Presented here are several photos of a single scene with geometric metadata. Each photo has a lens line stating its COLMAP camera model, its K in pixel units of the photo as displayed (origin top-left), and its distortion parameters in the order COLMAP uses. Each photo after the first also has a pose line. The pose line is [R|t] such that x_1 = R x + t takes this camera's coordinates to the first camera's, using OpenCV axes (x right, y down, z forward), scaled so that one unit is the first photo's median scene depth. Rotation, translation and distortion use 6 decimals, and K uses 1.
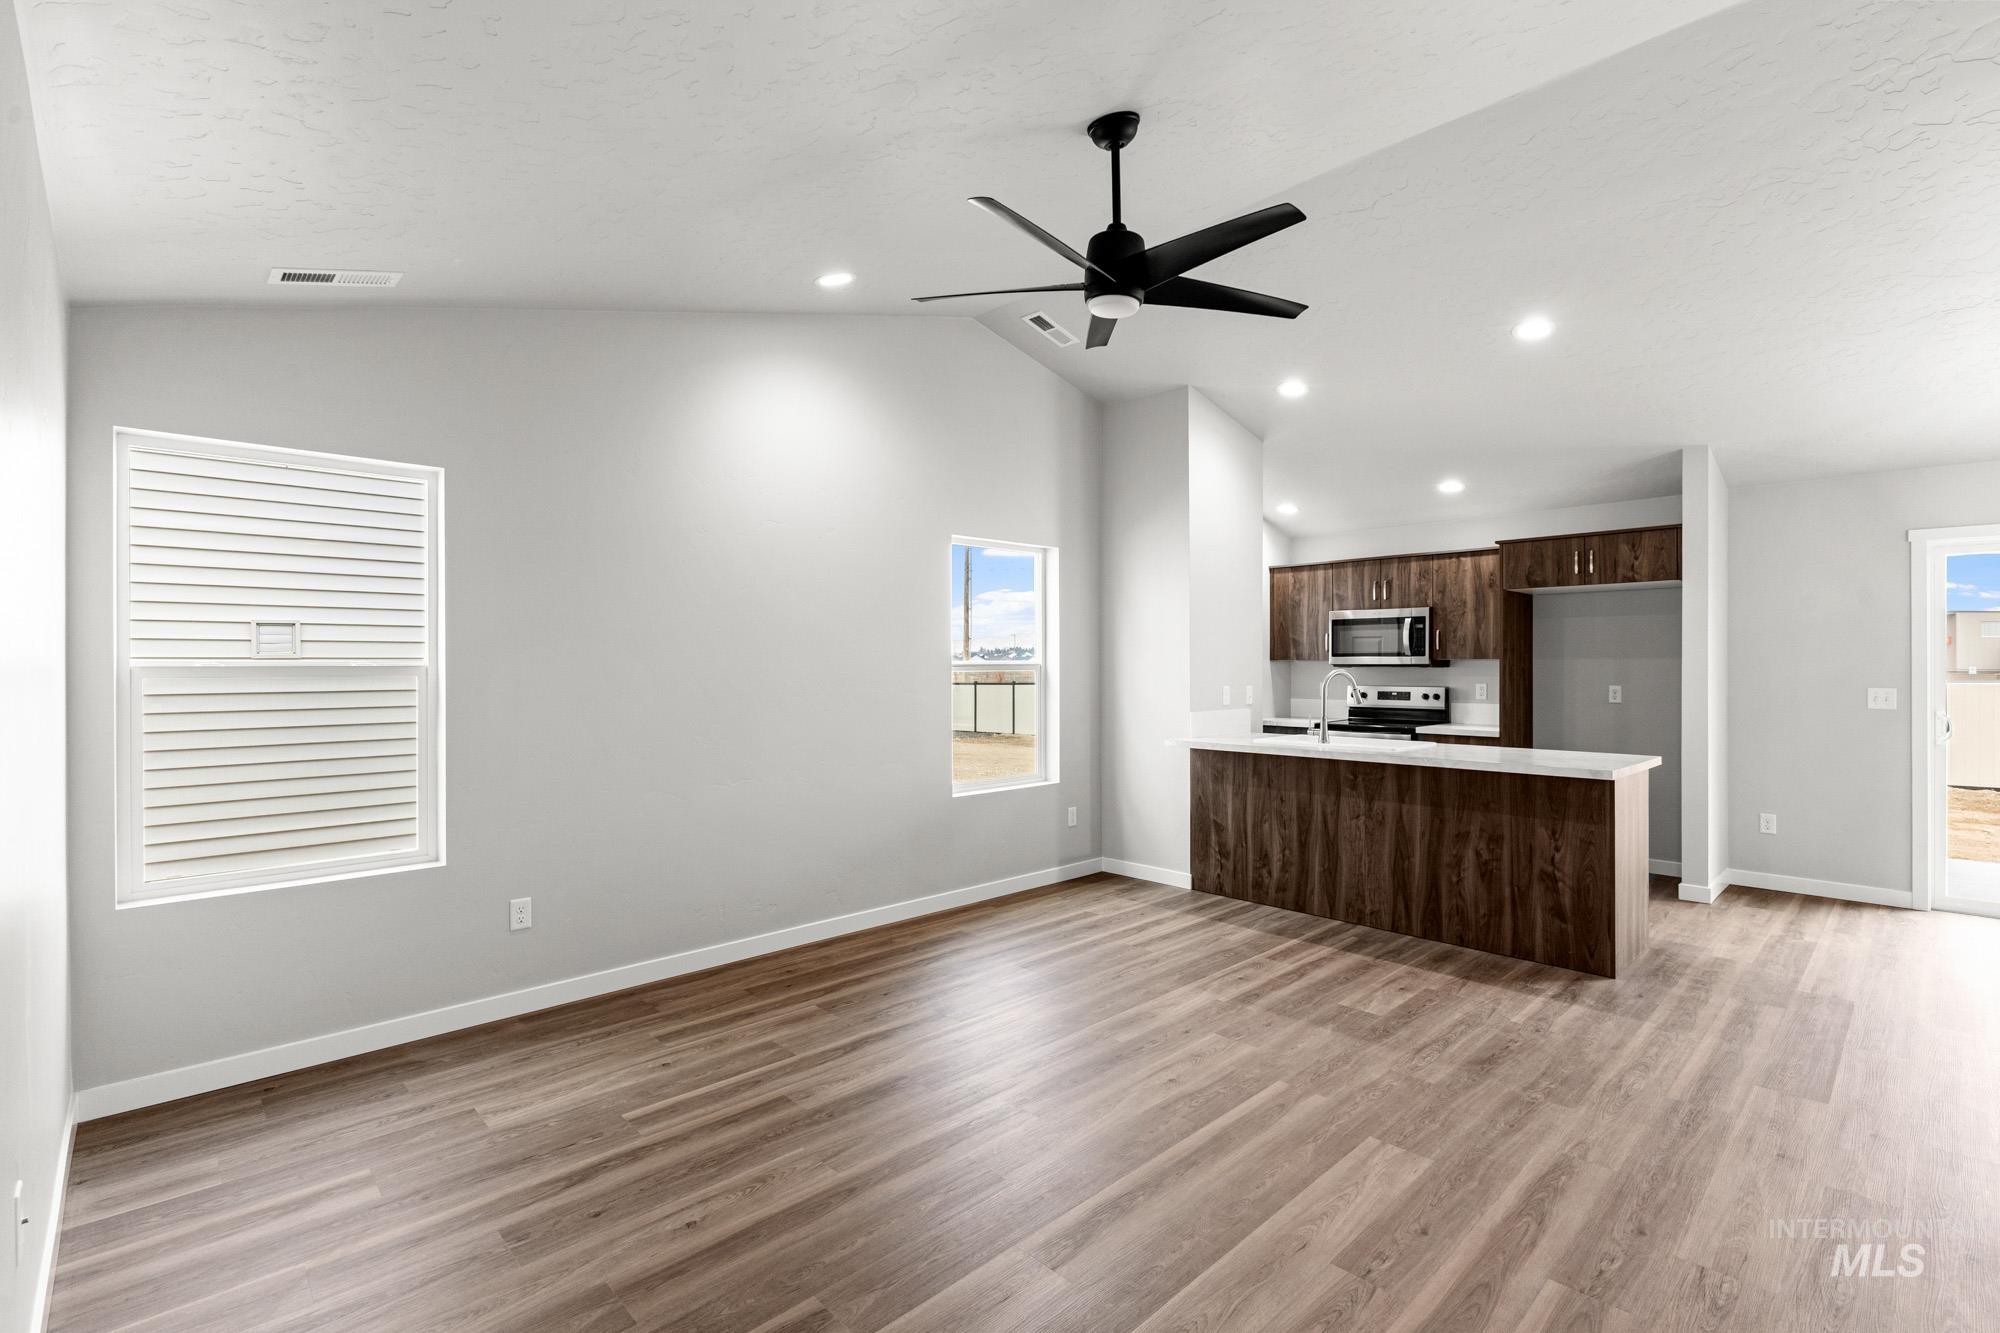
lens RADIAL K [[904.3, 0, 1000.0], [0, 904.3, 666.5], [0, 0, 1]] dist [-0.012595, -0.000373]
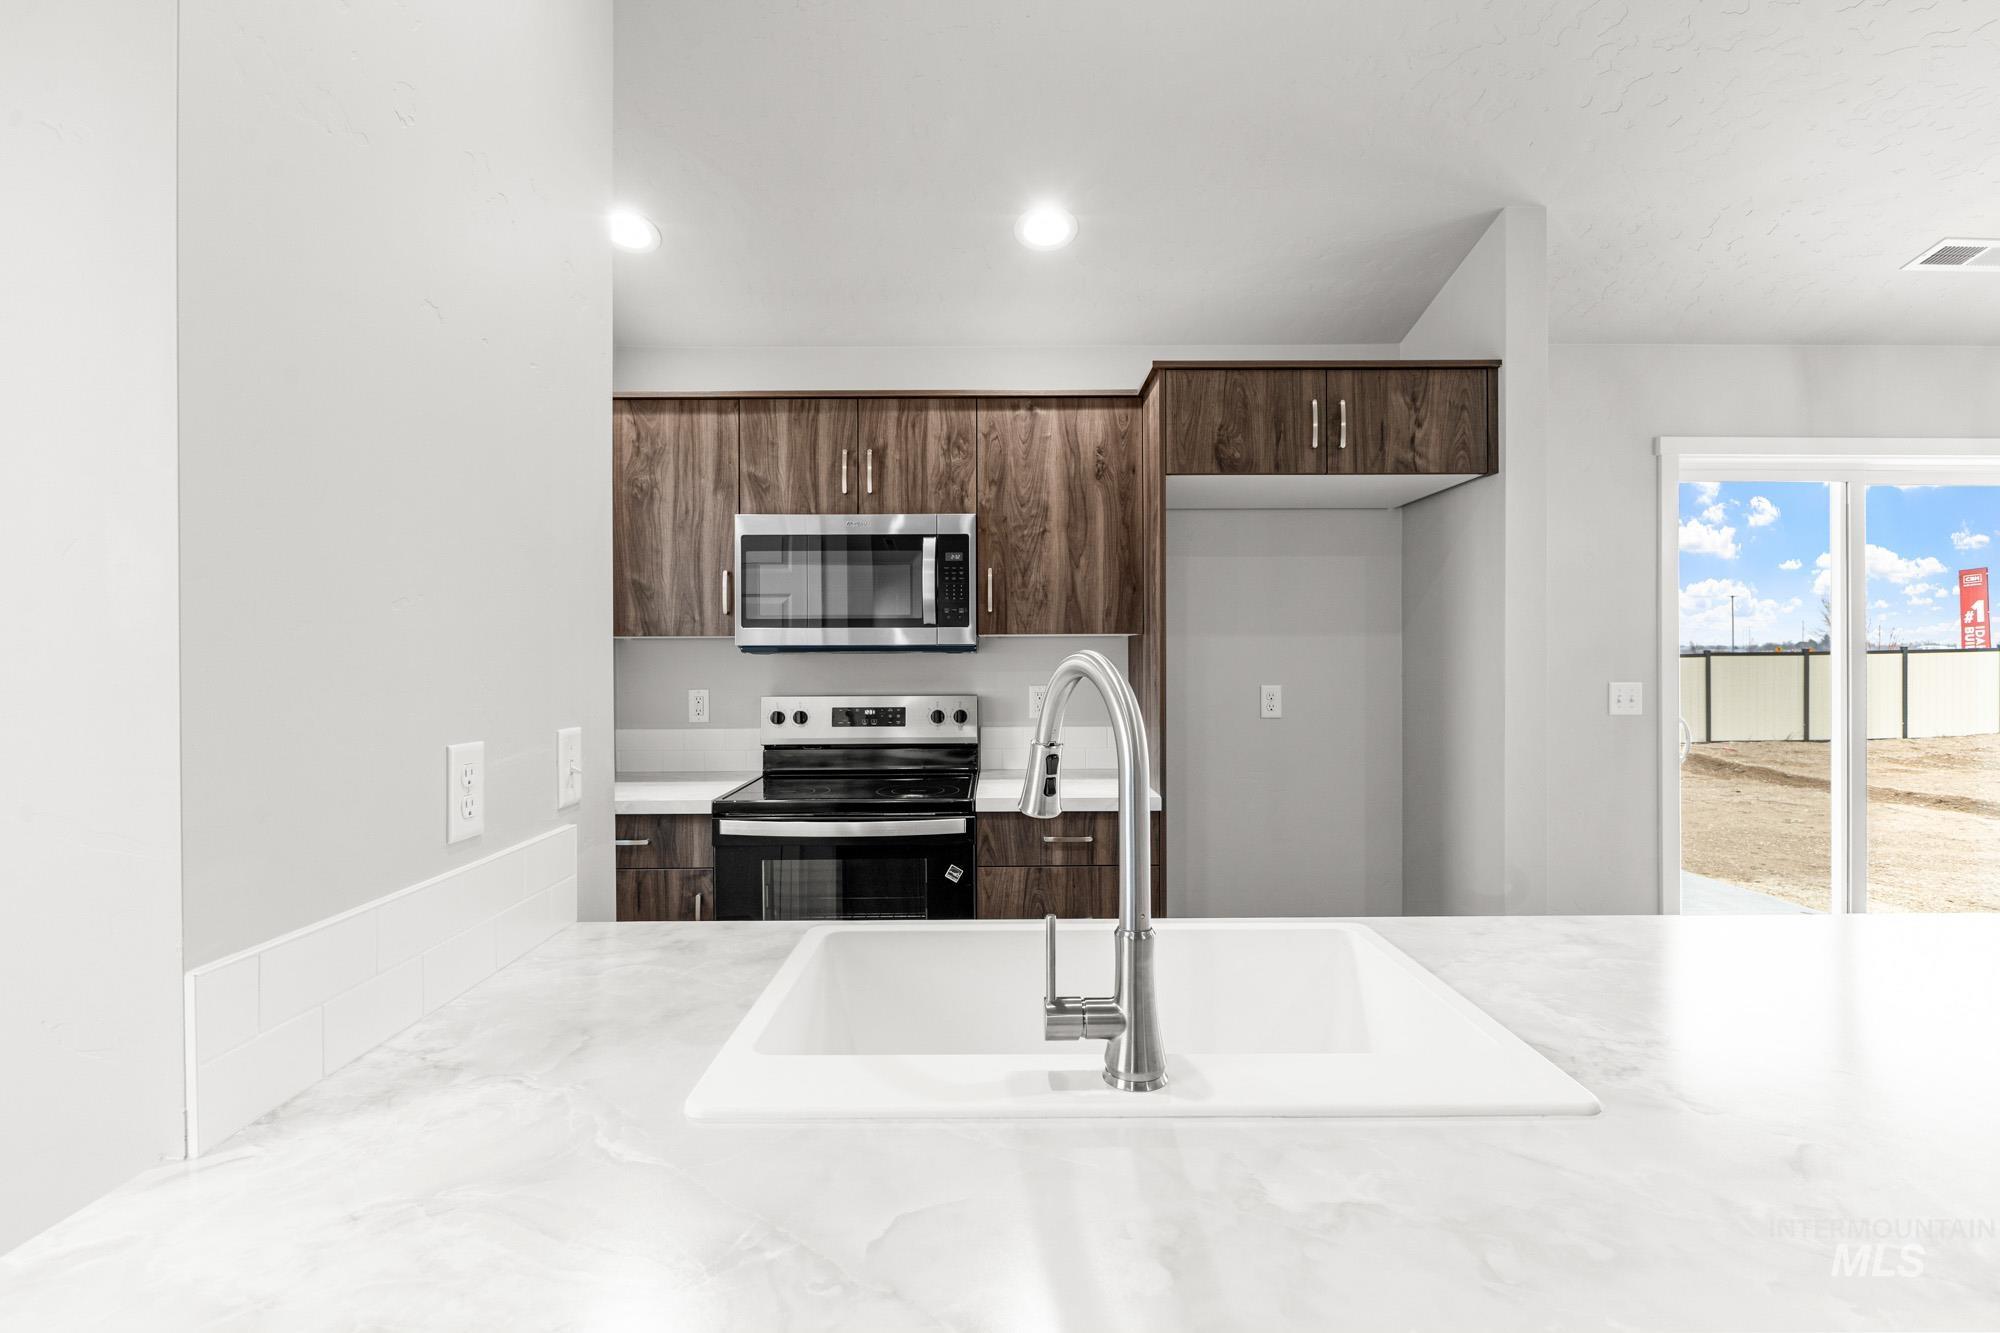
lens RADIAL K [[904.3, 0, 1000.0], [0, 904.3, 666.5], [0, 0, 1]] dist [-0.012595, -0.000373]
pose [[0.687516, -0.013495, 0.726043, 0.163931], [0.004766, 0.999890, 0.014072, 0.001498], [-0.726153, -0.006215, 0.687505, 0.680987]]
